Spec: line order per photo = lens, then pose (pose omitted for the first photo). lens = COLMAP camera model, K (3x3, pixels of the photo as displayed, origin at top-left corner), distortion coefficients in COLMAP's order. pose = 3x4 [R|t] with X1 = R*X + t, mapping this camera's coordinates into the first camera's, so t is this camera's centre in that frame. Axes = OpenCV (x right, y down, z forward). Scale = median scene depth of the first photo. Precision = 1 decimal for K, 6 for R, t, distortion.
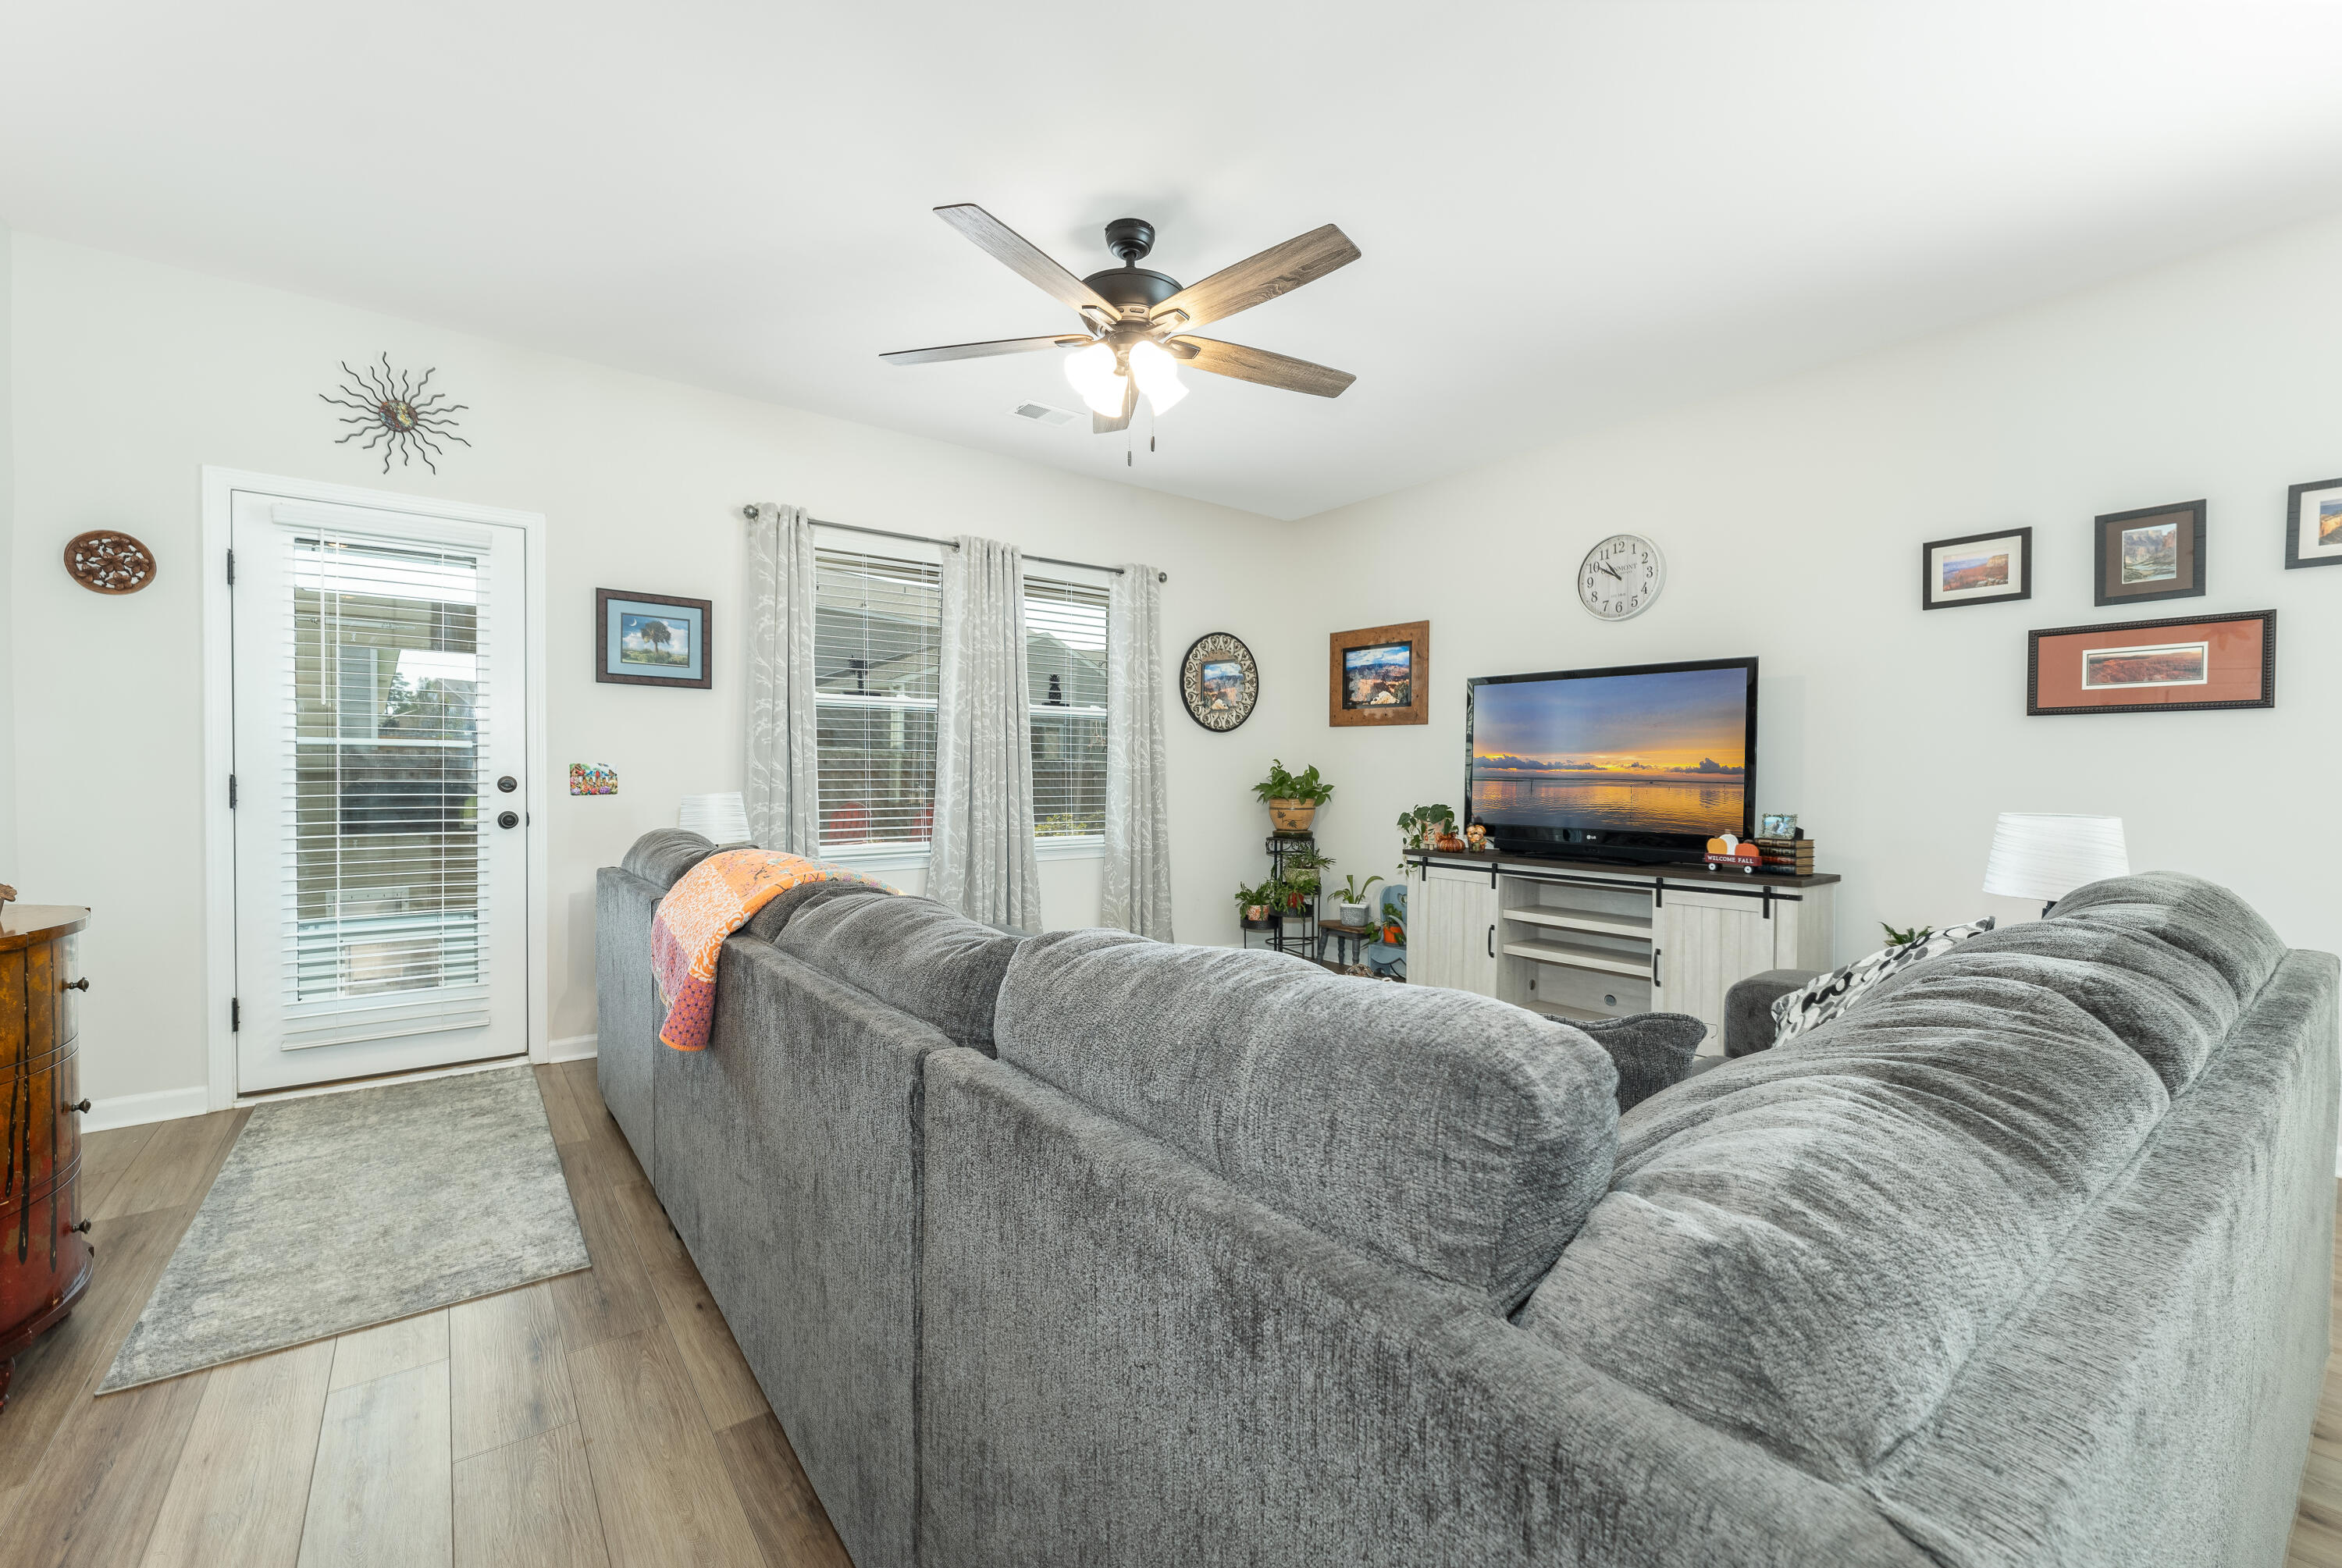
lens RADIAL K [[933.7, 0, 1160.1], [0, 933.7, 786.6], [0, 0, 1]] dist [0.000412, 0.000820]
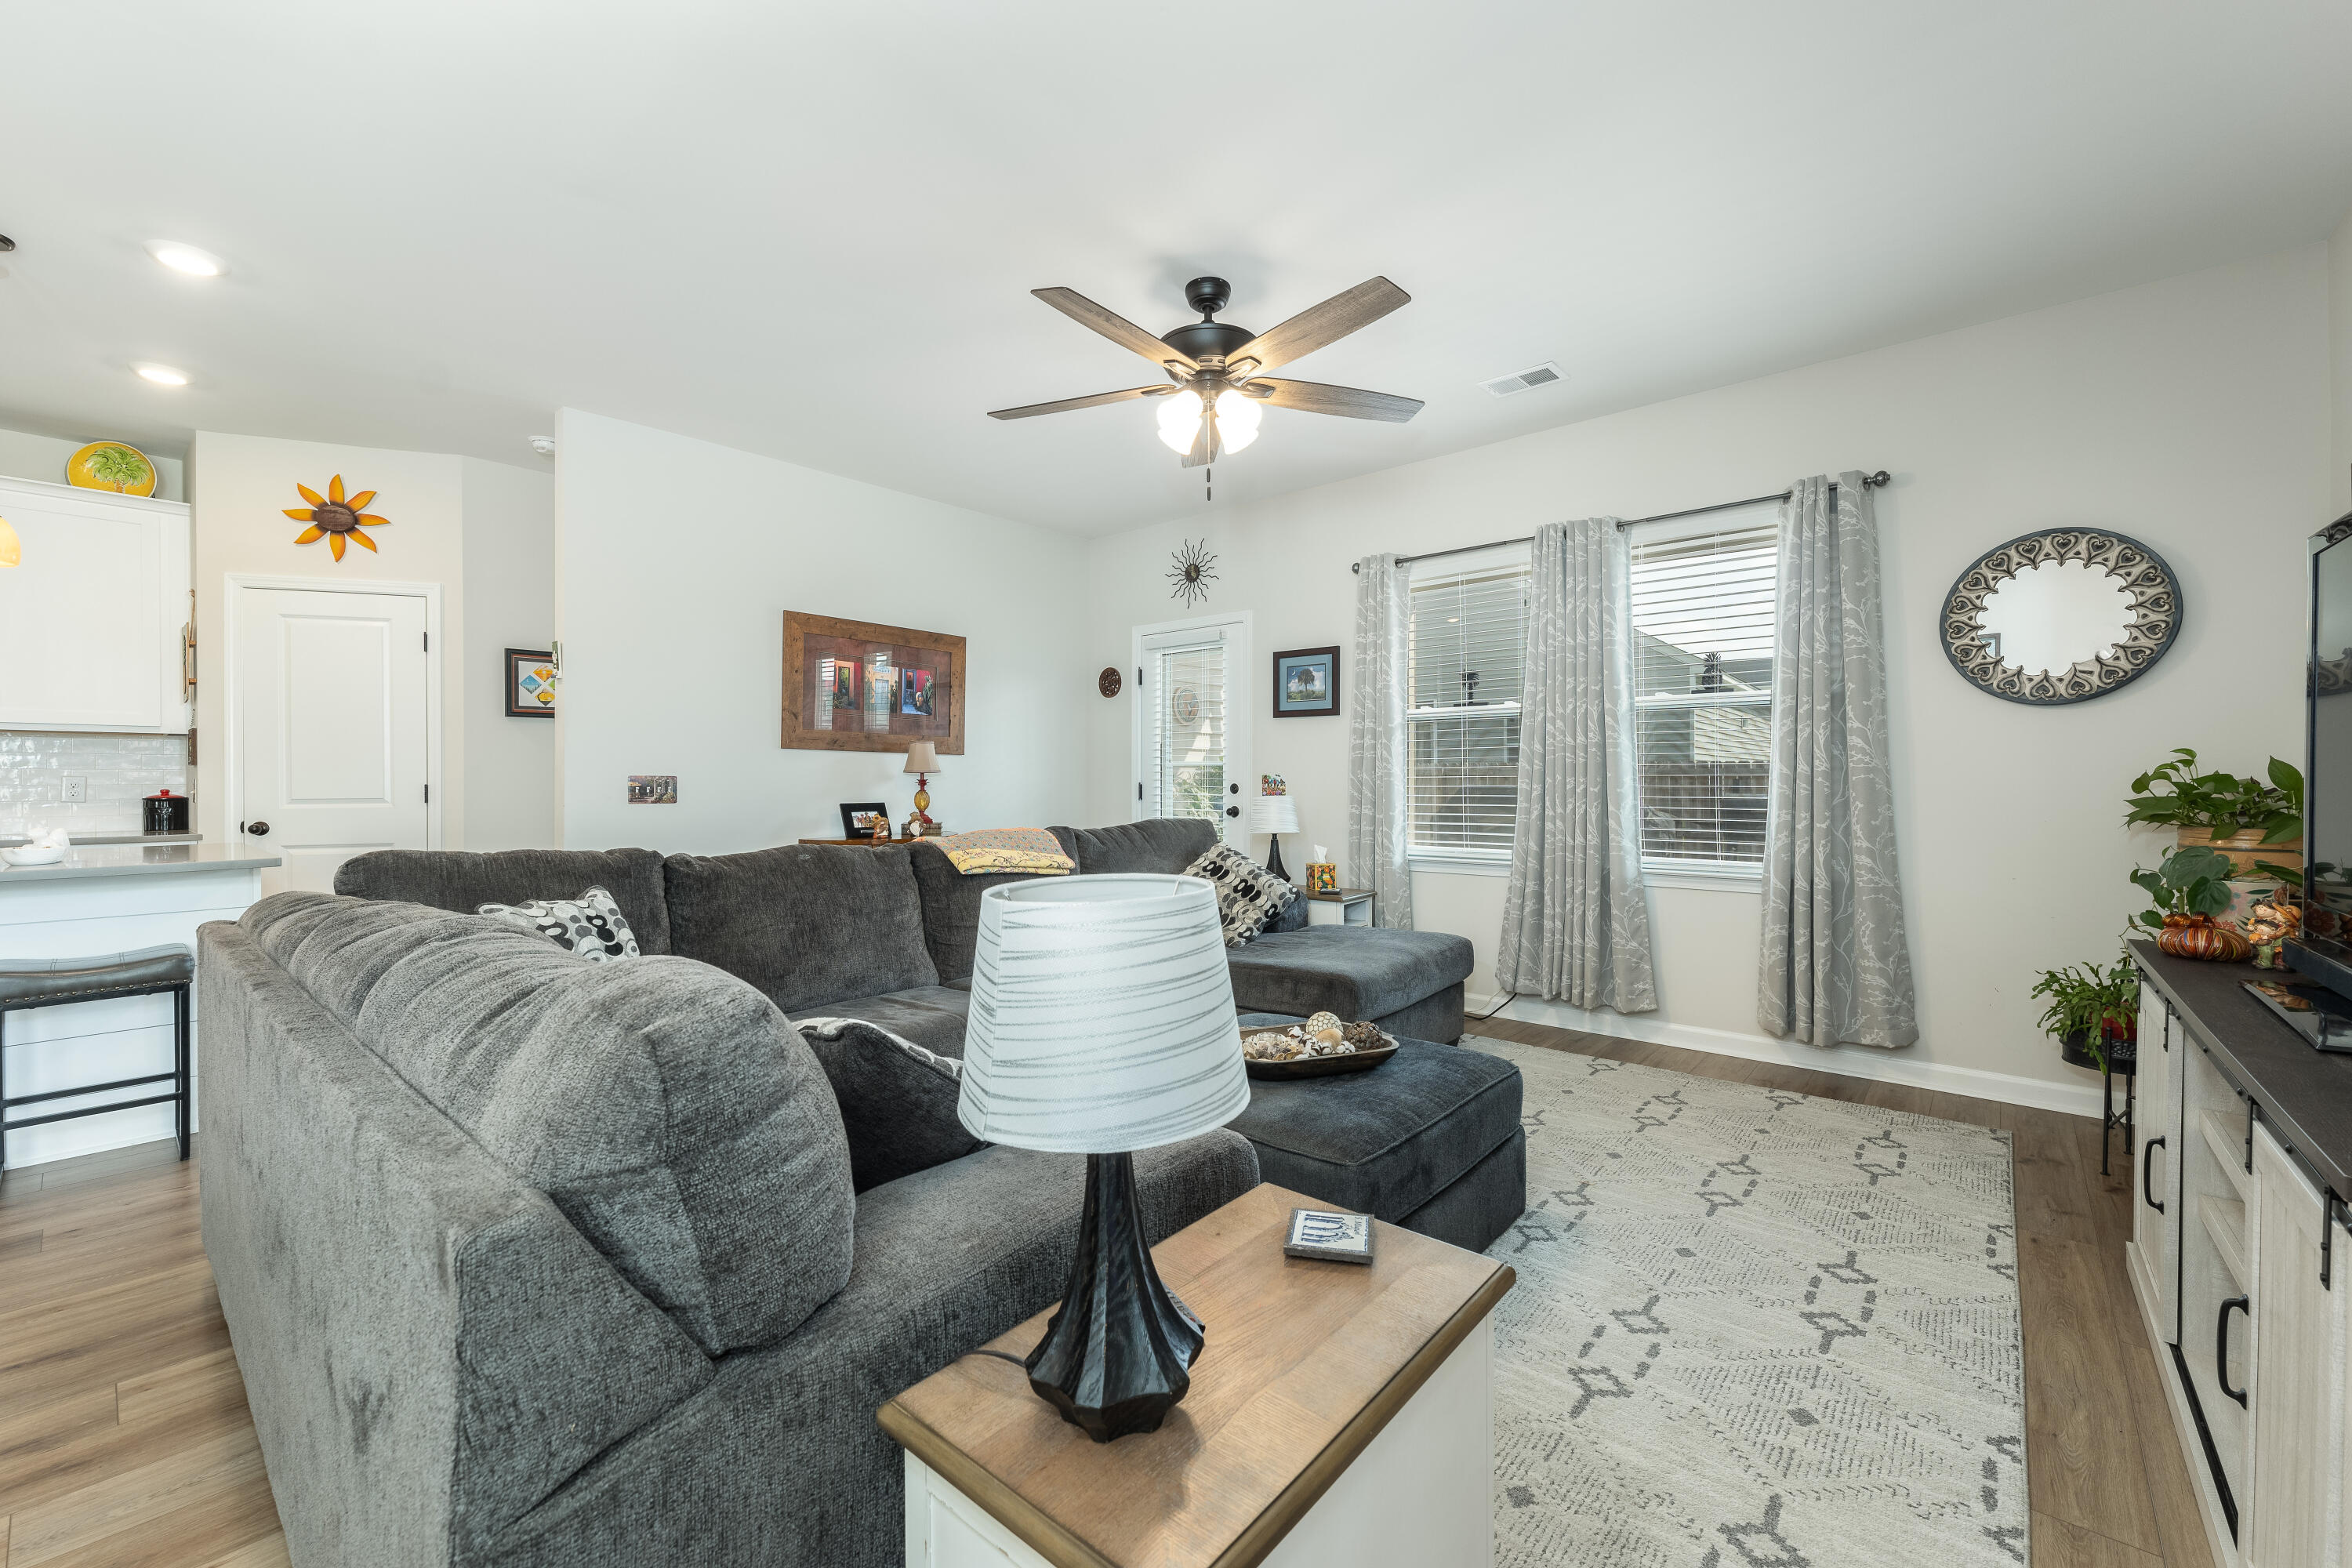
lens RADIAL K [[937.8, 0, 1169.4], [0, 937.8, 782.0], [0, 0, 1]] dist [0.000412, 0.000820]
pose [[0.218824, -0.002632, -0.975761, 0.731529], [-0.010612, 0.999931, -0.005077, -0.004093], [0.975707, 0.011466, 0.218781, 0.505530]]
